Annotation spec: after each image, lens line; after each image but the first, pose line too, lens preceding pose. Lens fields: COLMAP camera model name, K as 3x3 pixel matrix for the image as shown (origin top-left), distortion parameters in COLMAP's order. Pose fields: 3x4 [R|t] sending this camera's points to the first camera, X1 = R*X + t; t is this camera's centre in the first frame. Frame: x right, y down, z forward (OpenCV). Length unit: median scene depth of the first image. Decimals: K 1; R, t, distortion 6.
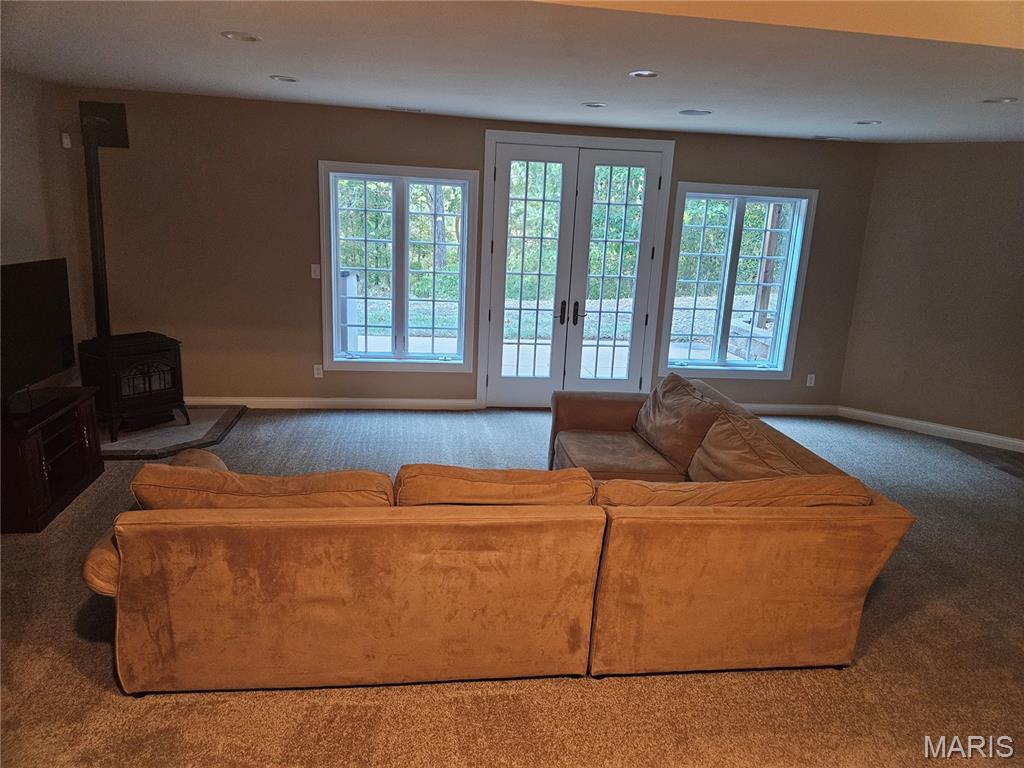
lens RADIAL K [[682.6, 0, 510.8], [0, 682.6, 386.0], [0, 0, 1]] dist [0.055684, 0.001684]
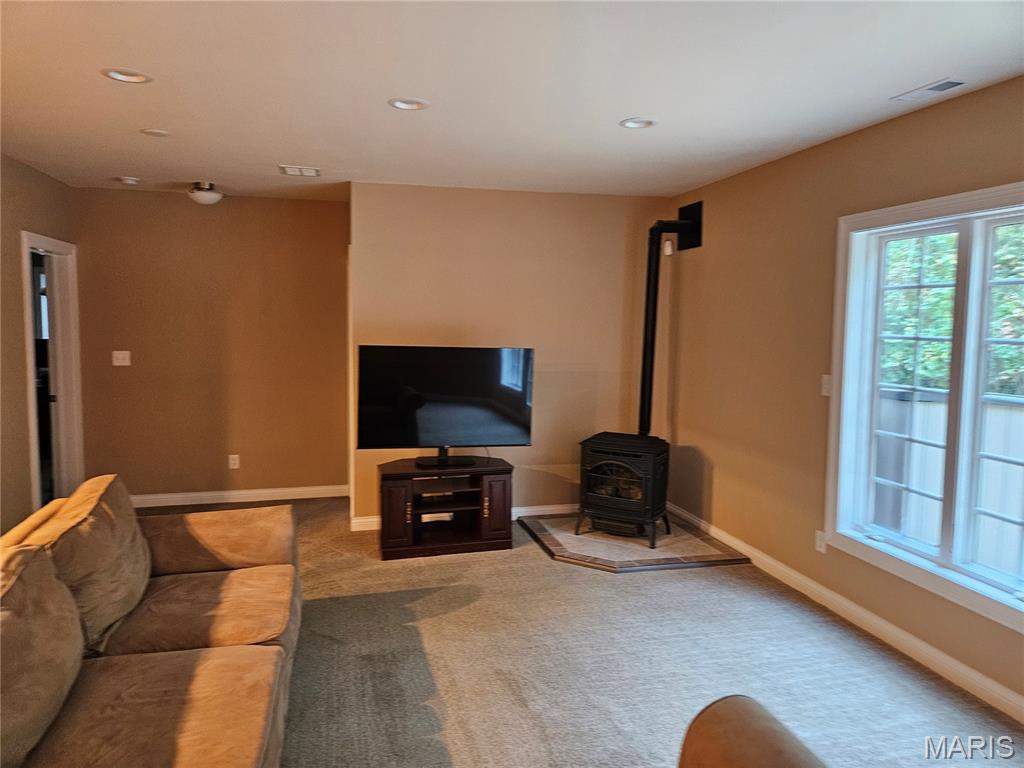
lens RADIAL K [[682.6, 0, 512.6], [0, 682.6, 386.4], [0, 0, 1]] dist [0.055684, 0.001684]
pose [[0.150424, 0.050619, -0.987325, 0.327842], [-0.272503, 0.962123, 0.007810, -0.095200], [0.950323, 0.267874, 0.158520, 0.644744]]
